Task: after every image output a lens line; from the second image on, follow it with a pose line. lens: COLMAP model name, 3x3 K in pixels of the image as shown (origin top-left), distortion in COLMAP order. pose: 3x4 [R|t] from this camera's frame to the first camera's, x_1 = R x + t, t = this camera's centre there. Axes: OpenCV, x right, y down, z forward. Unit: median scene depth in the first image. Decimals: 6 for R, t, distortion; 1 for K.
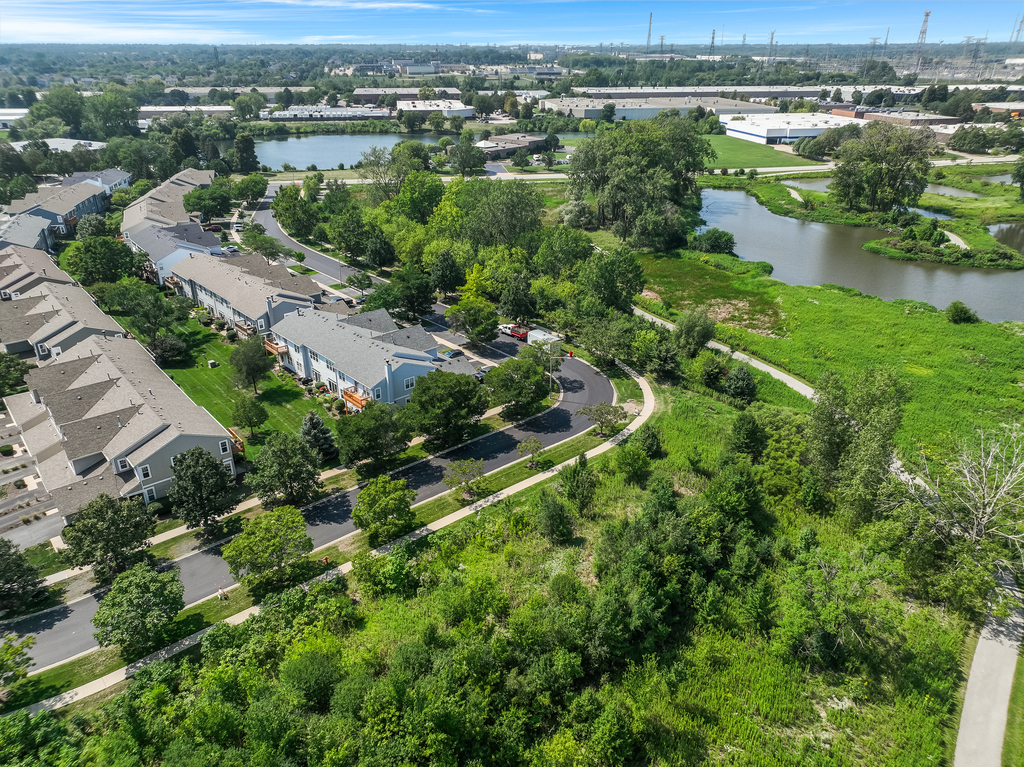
lens RADIAL K [[727.4, 0, 510.9], [0, 727.4, 385.4], [0, 0, 1]] dist [0.005229, 0.005091]
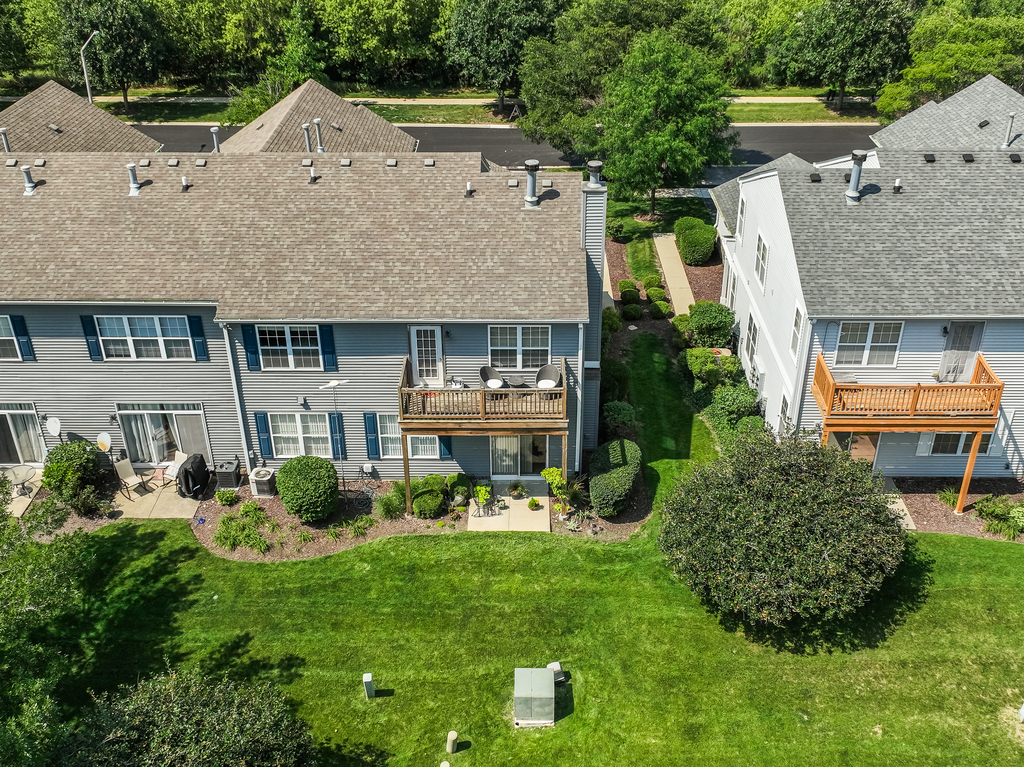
lens RADIAL K [[1017.4, 0, 520.0], [0, 1017.4, 386.9], [0, 0, 1]] dist [0.007785, 0.000000]
pose [[0.673101, -0.384625, 0.631664, -0.366613], [0.317116, 0.921718, 0.223322, -0.094637], [-0.668111, 0.049992, 0.742380, 0.600035]]
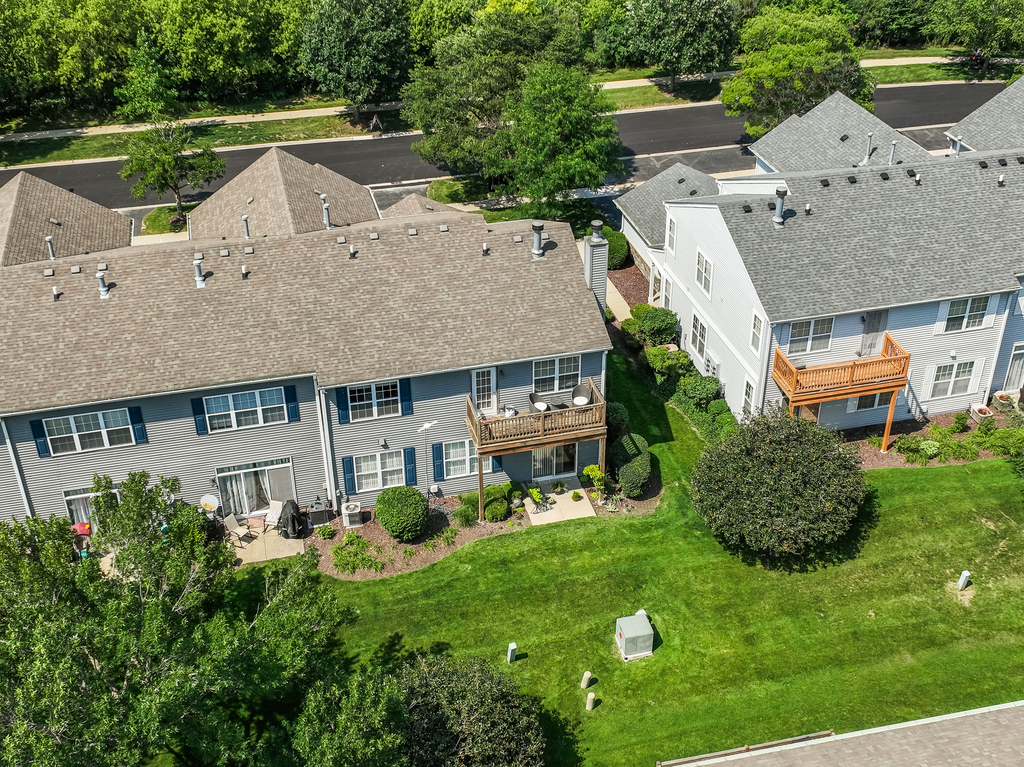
lens RADIAL K [[1166.8, 0, 516.2], [0, 1166.8, 390.7], [0, 0, 1]] dist [0.008049, 0.000000]
pose [[0.460388, -0.486025, 0.742848, -0.443351], [0.380293, 0.864113, 0.329674, -0.143350], [-0.802134, 0.130722, 0.582660, 0.590751]]
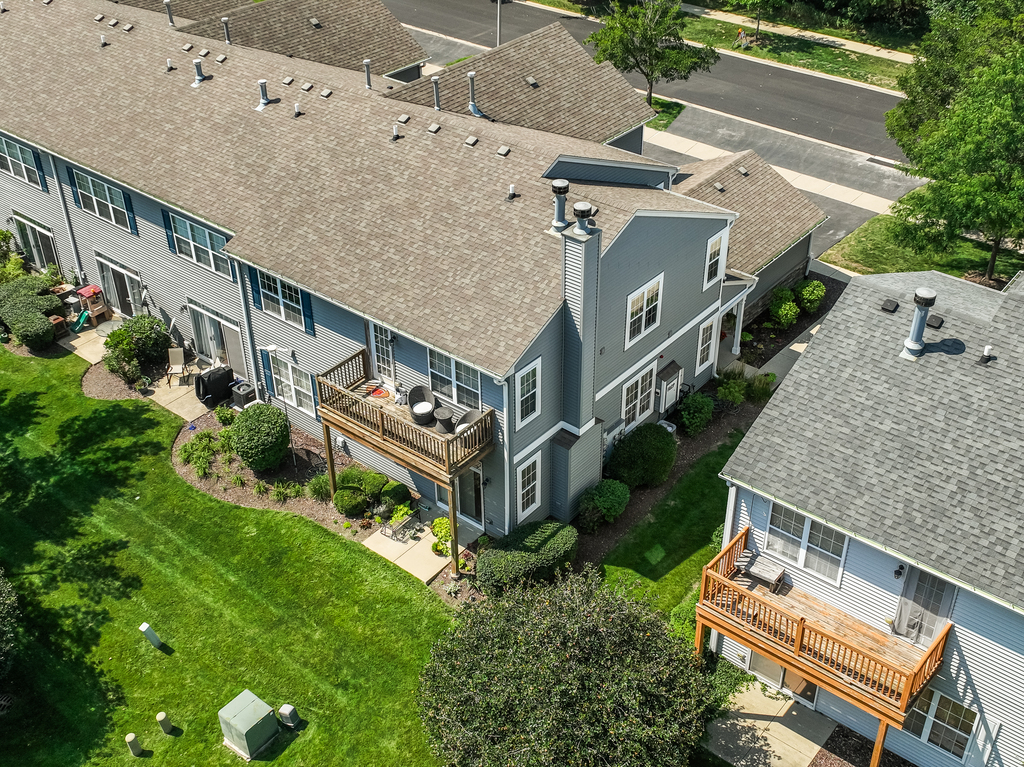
lens RADIAL K [[1166.8, 0, 520.9], [0, 1166.8, 379.7], [0, 0, 1]] dist [0.008049, 0.000000]
pose [[0.986603, -0.096200, 0.131761, -0.270762], [0.073011, 0.982611, 0.170720, -0.091829], [-0.145893, -0.158813, 0.976470, 0.554933]]
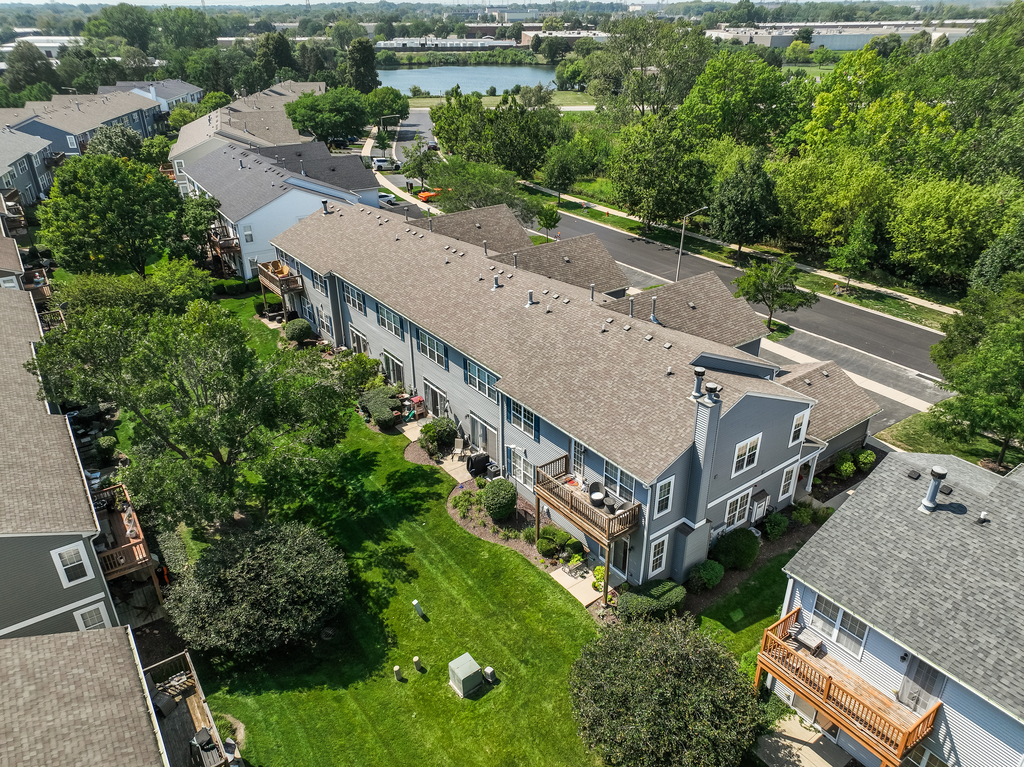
lens RADIAL K [[727.4, 0, 517.9], [0, 727.4, 380.7], [0, 0, 1]] dist [0.005229, 0.005091]
pose [[0.996159, 0.037113, -0.079305, -0.268906], [-0.034148, 0.998678, 0.038413, -0.092984], [0.080626, -0.035558, 0.996110, 0.550554]]
